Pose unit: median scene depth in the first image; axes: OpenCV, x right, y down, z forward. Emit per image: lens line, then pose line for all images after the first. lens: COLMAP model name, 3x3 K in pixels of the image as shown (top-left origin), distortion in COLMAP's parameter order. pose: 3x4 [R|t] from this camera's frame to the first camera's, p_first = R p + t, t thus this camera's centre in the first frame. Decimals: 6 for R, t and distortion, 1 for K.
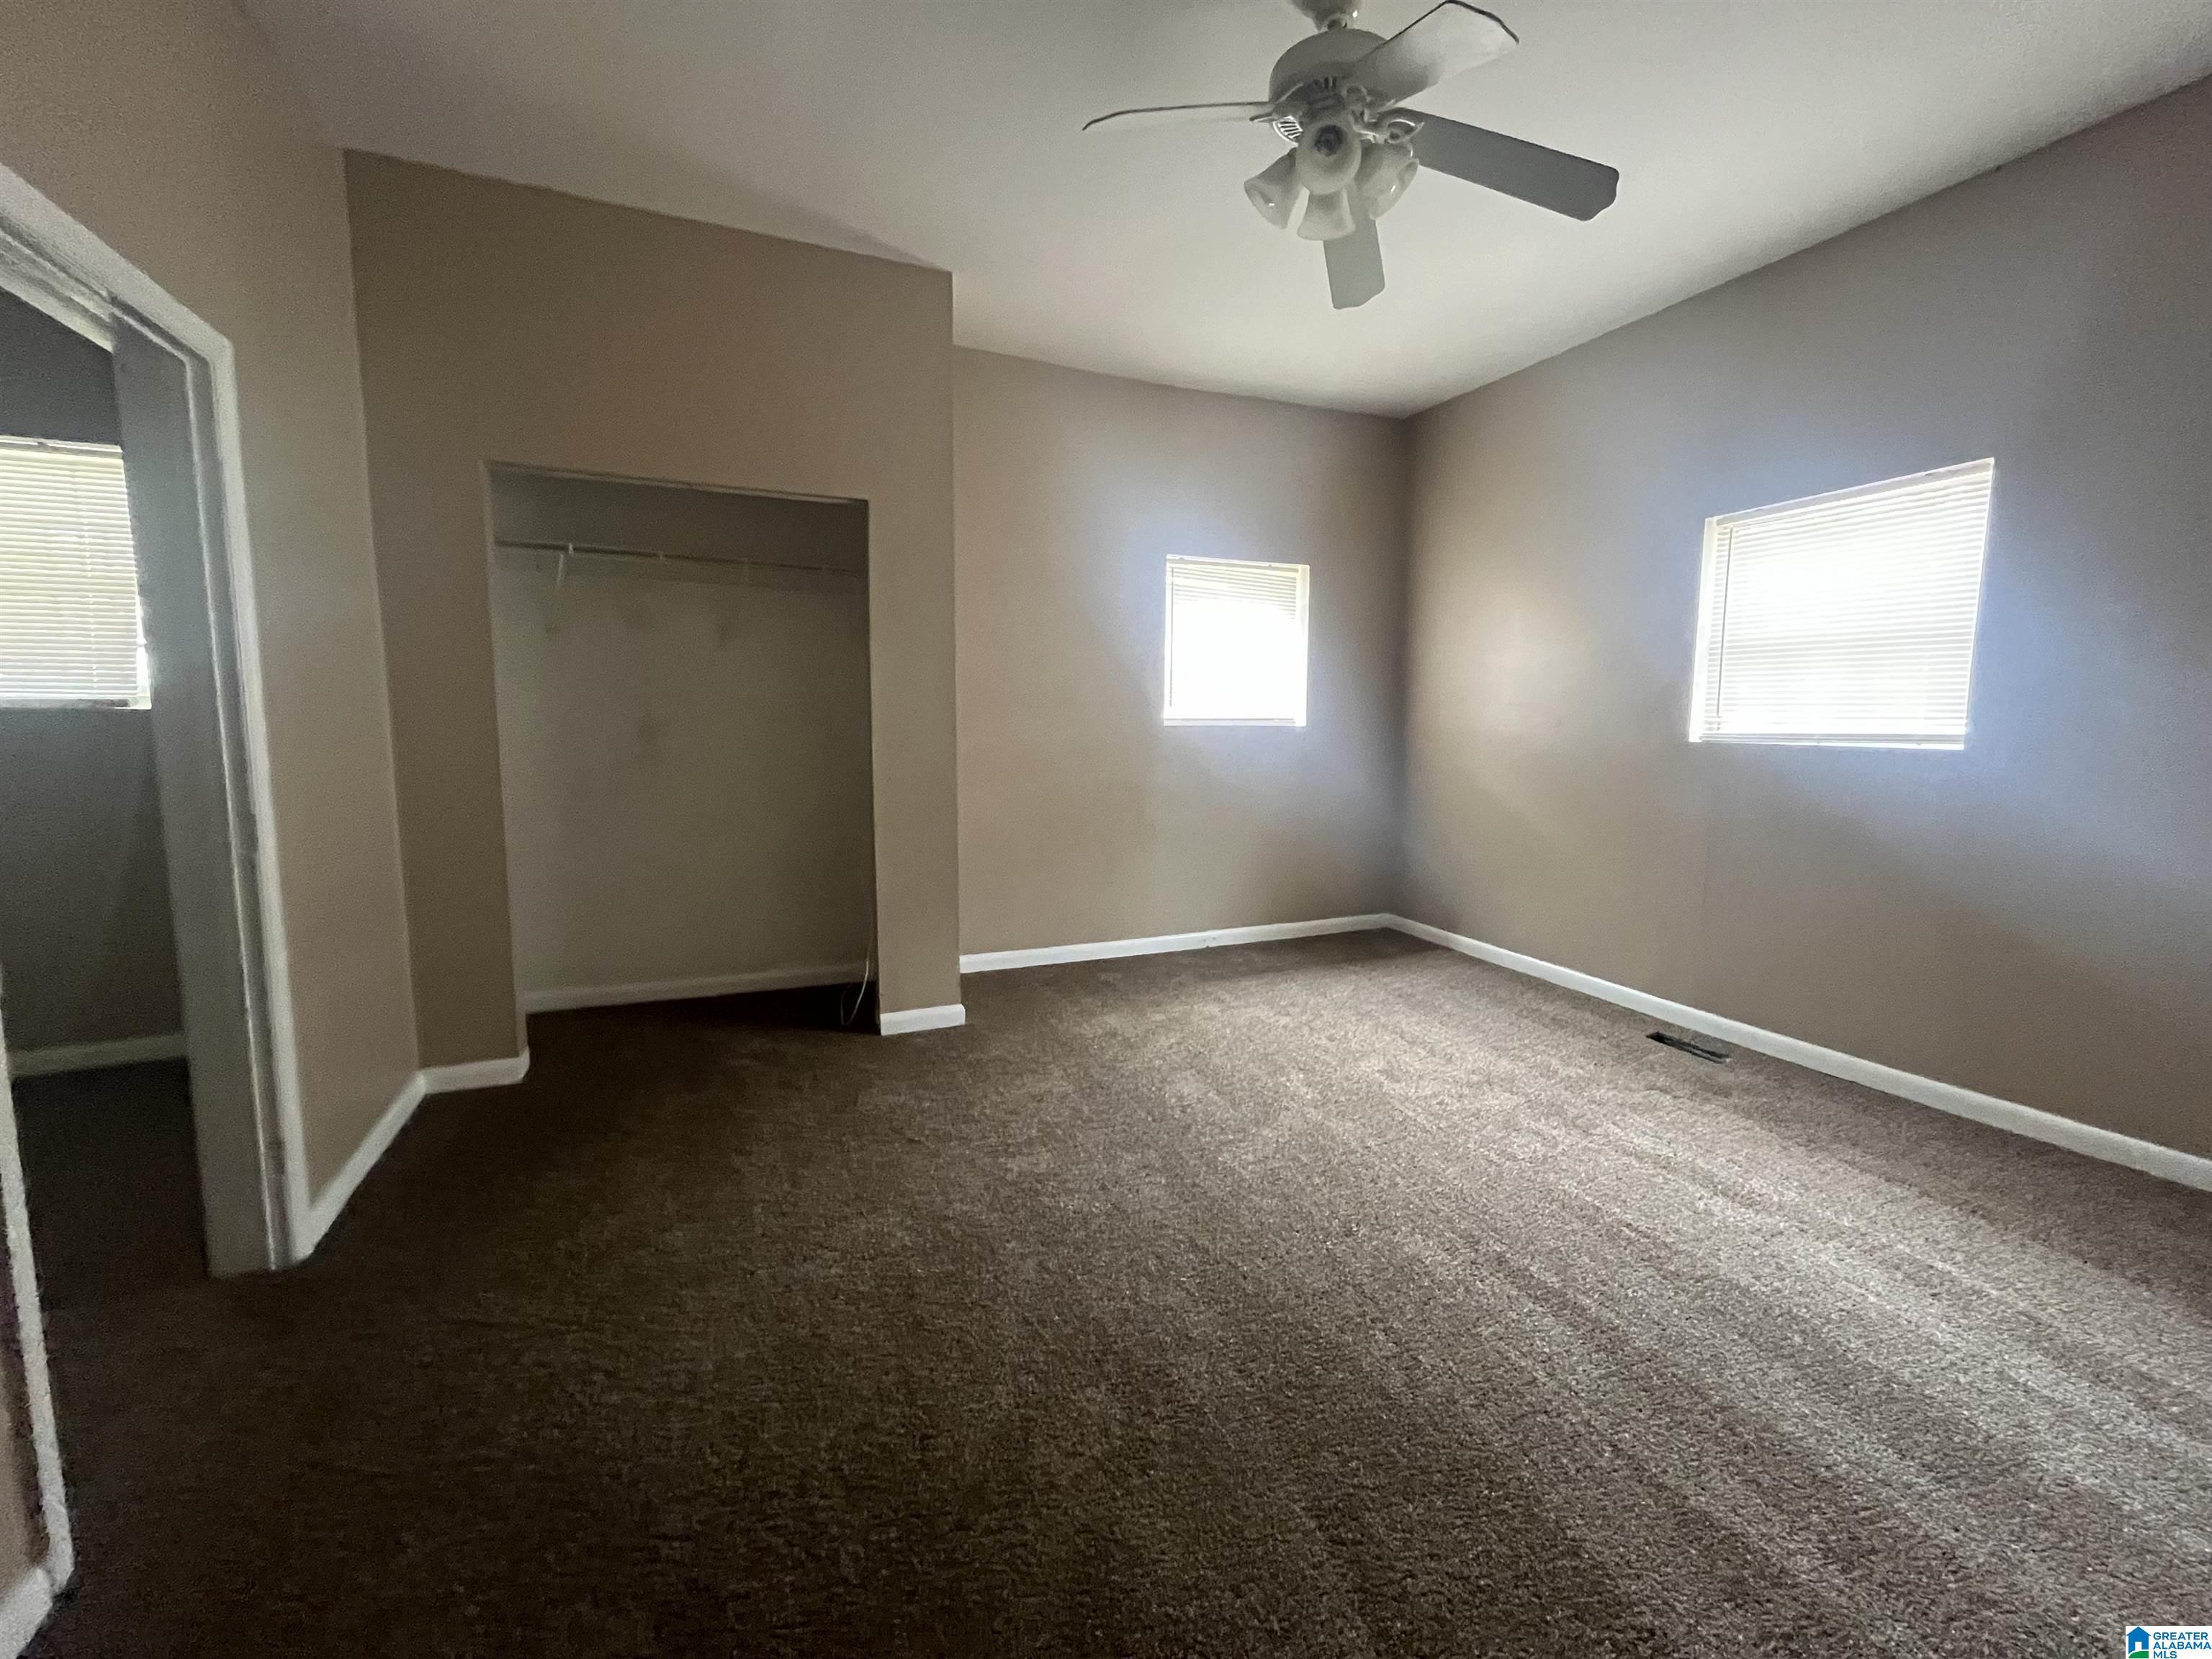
lens RADIAL K [[917.0, 0, 1107.6], [0, 917.0, 818.5], [0, 0, 1]] dist [0.011815, -0.000024]
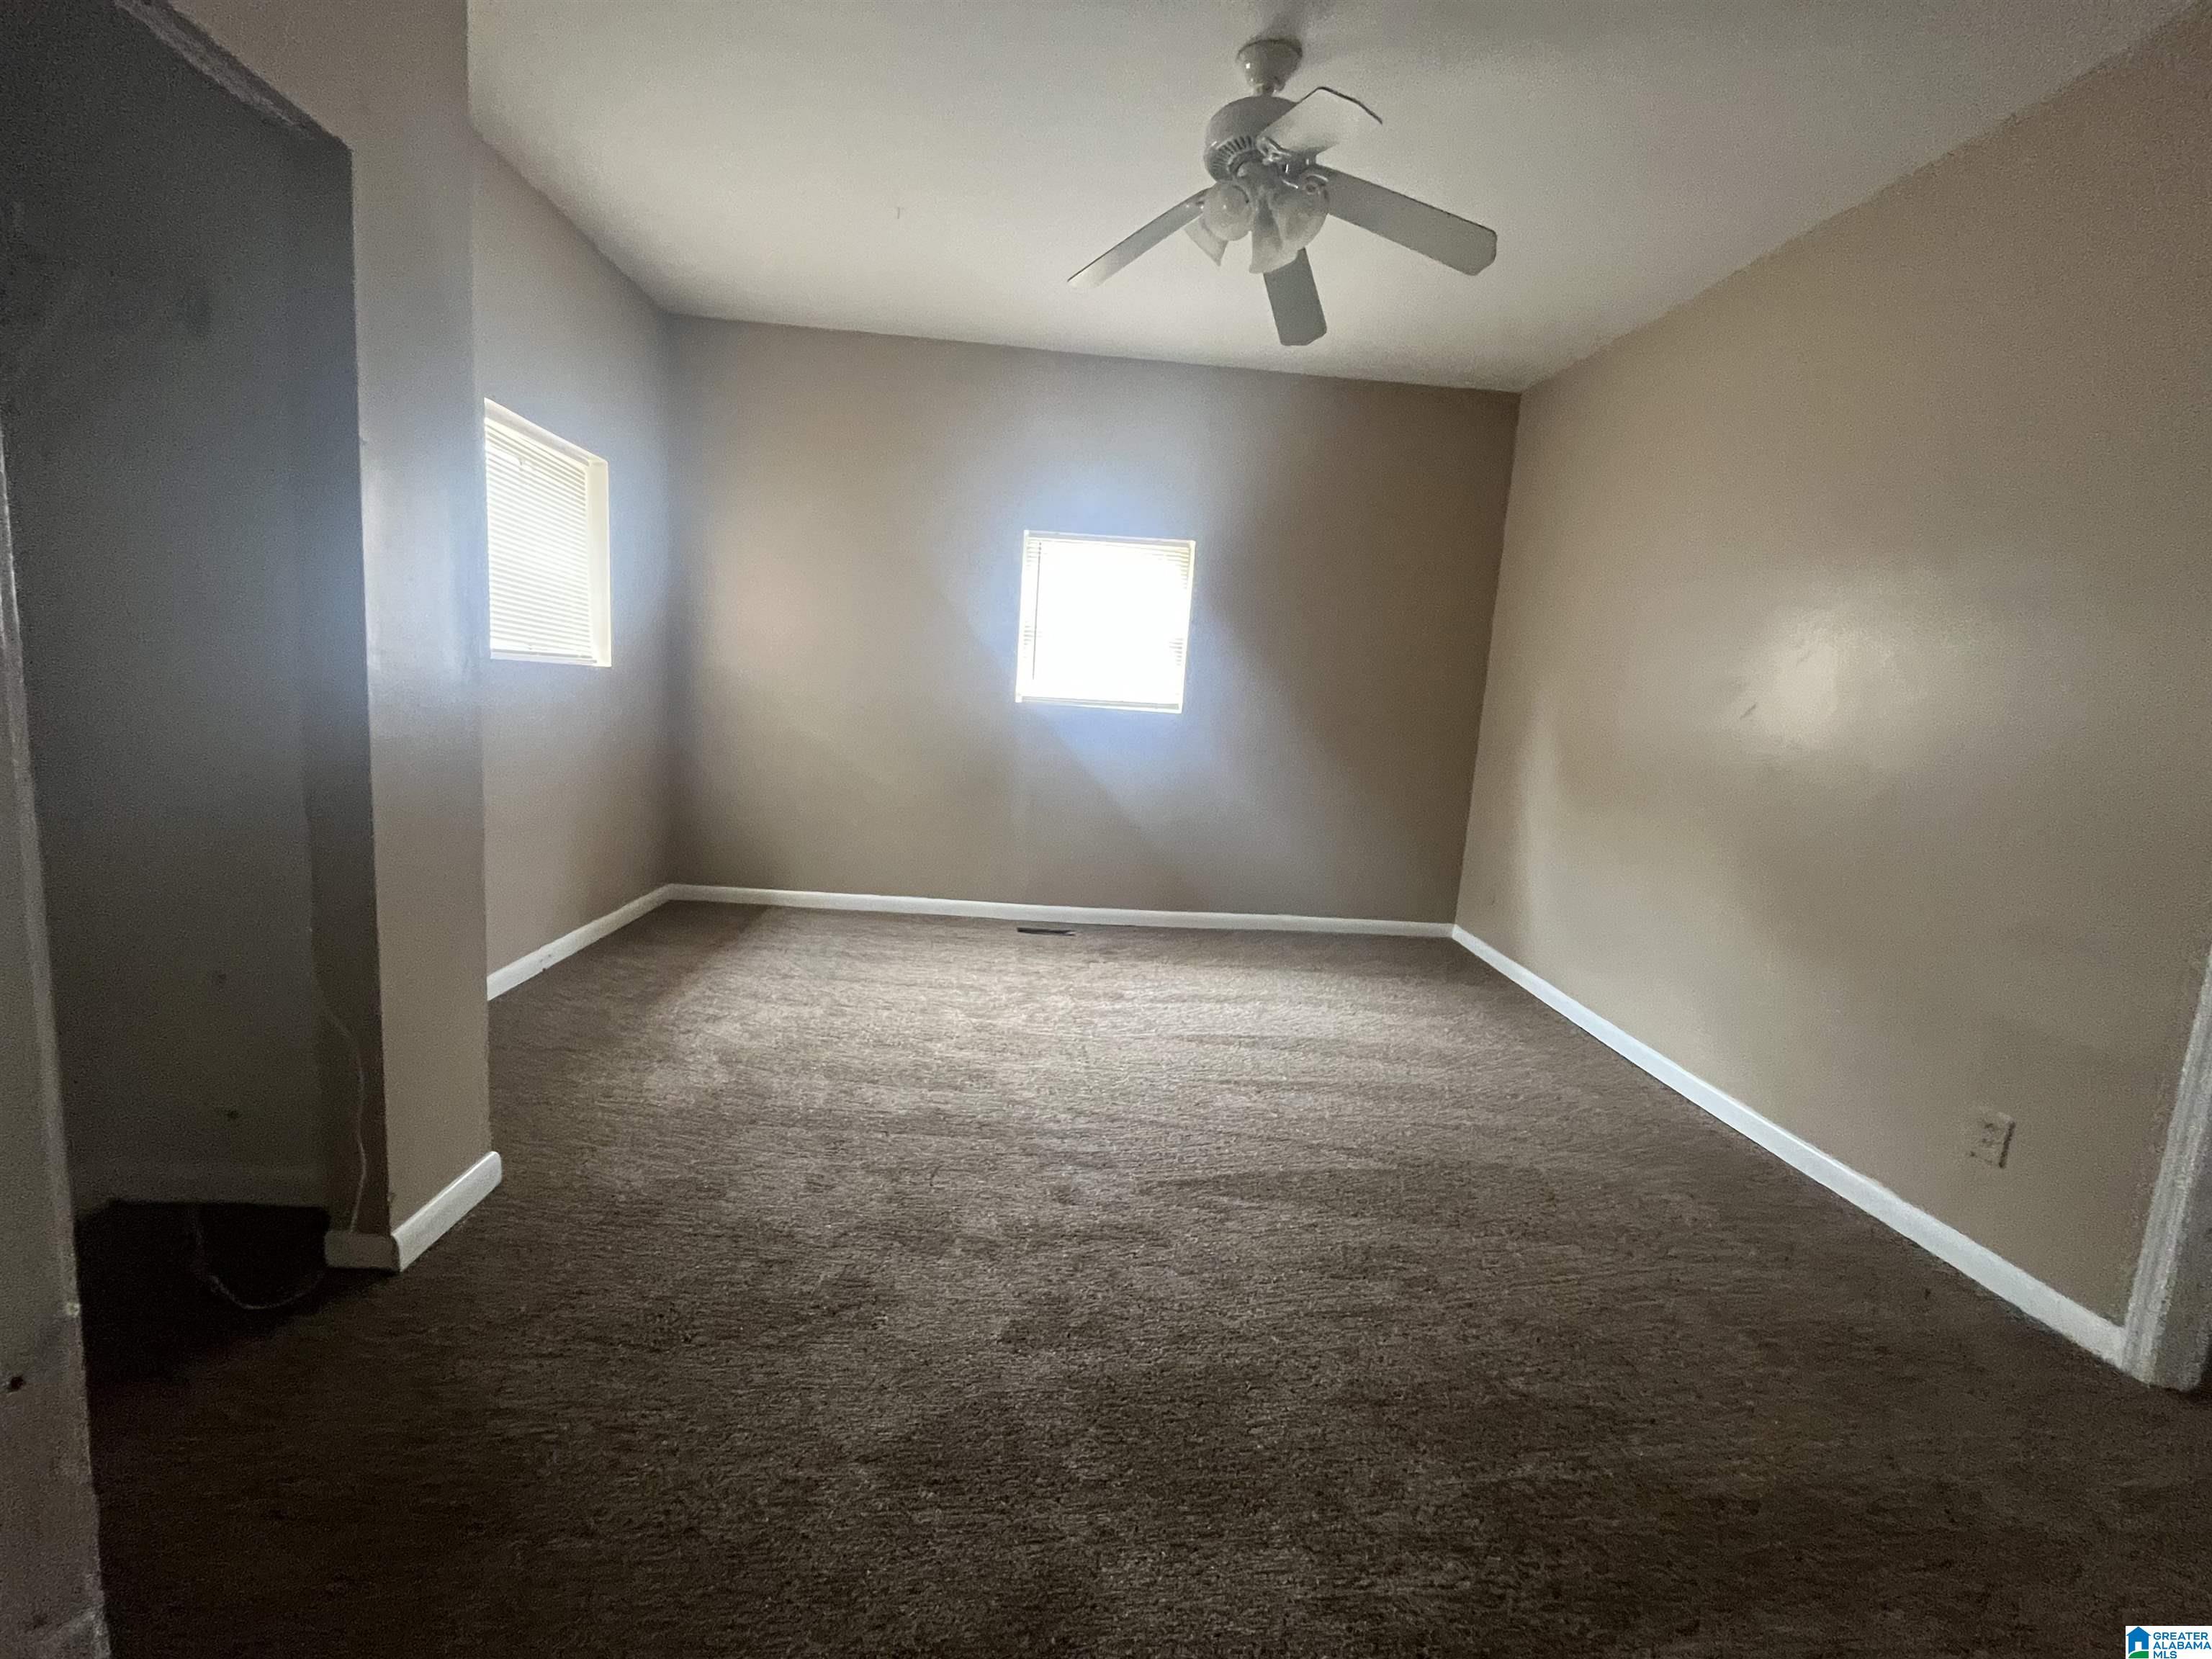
lens RADIAL K [[917.0, 0, 1109.0], [0, 917.0, 820.4], [0, 0, 1]] dist [0.011815, -0.000024]
pose [[0.327563, -0.111057, 0.938280, -0.596112], [0.040093, 0.993807, 0.103632, -0.050253], [-0.943978, 0.003672, 0.329987, 0.482963]]
